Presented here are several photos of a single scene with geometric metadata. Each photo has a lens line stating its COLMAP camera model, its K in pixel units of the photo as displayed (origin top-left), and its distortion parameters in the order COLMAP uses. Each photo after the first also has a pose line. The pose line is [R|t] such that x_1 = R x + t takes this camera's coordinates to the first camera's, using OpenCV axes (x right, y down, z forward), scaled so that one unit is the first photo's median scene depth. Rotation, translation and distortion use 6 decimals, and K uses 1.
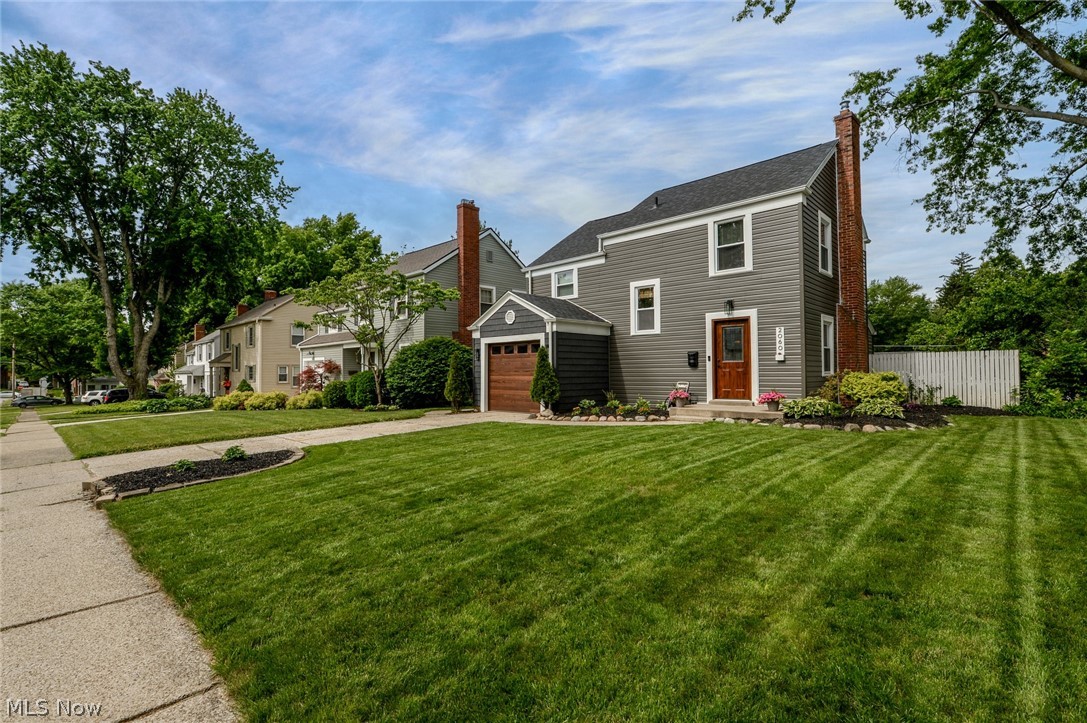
lens RADIAL K [[506.6, 0, 540.0], [0, 506.6, 370.6], [0, 0, 1]] dist [-0.015329, -0.002034]
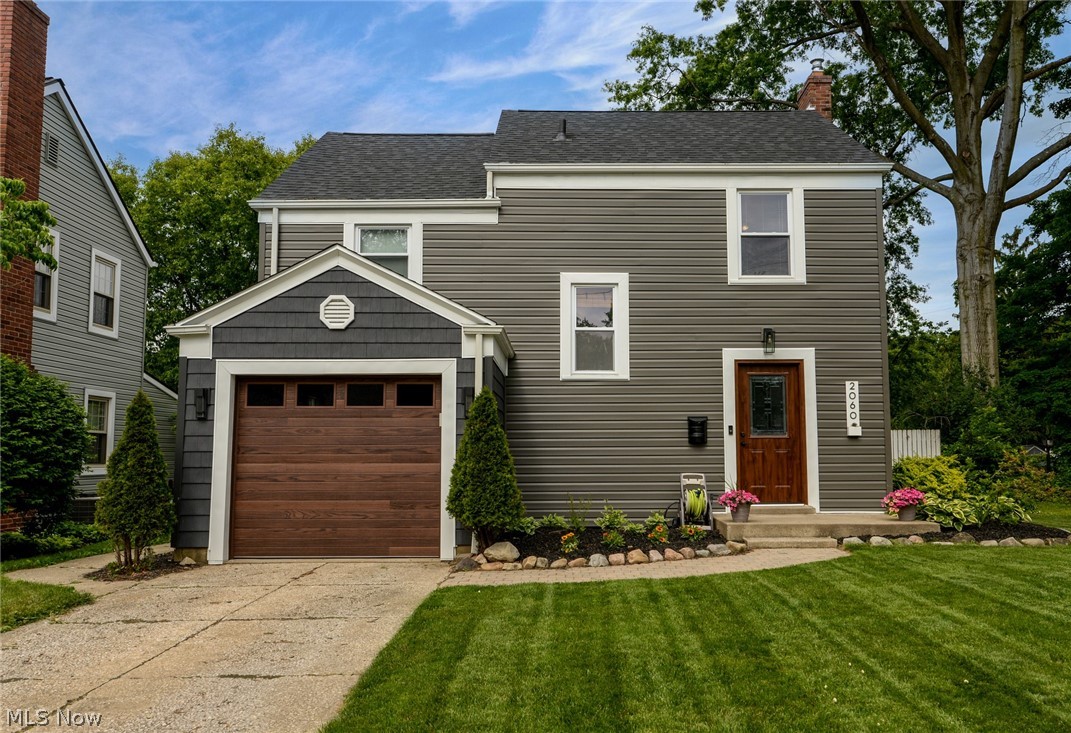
lens RADIAL K [[862.1, 0, 536.1], [0, 862.1, 374.6], [0, 0, 1]] dist [-0.003578, 0.005508]
pose [[0.706842, 0.071914, 0.703707, -0.435361], [-0.004110, 0.995220, -0.097577, 0.007361], [-0.707360, 0.066079, 0.703758, 0.446077]]
